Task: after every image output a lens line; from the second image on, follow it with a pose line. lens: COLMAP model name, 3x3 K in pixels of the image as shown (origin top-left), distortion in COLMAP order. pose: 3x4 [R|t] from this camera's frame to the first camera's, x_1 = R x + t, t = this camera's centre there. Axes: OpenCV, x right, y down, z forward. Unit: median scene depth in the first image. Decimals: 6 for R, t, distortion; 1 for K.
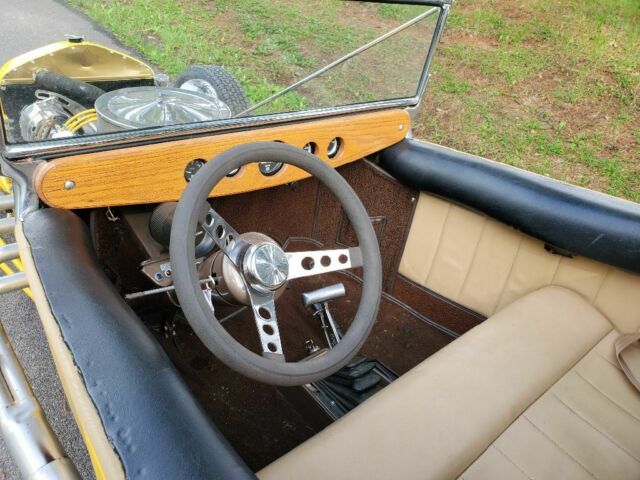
lens RADIAL K [[510.7, 0, 311.5], [0, 510.7, 228.1], [0, 0, 1]] dist [0.058364, -0.080449]
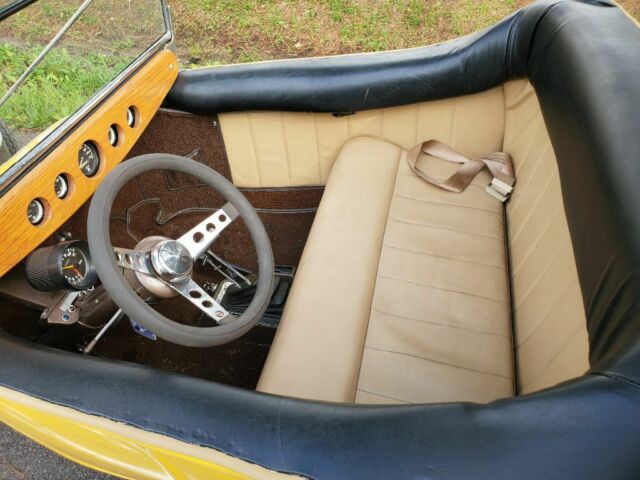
lens RADIAL K [[510.7, 0, 311.5], [0, 510.7, 228.1], [0, 0, 1]] dist [0.058364, -0.080449]
pose [[0.798640, -0.521642, 0.300107, -0.098444], [0.436850, 0.845494, 0.307088, -0.136487], [-0.413928, -0.114151, 0.903124, -0.113348]]
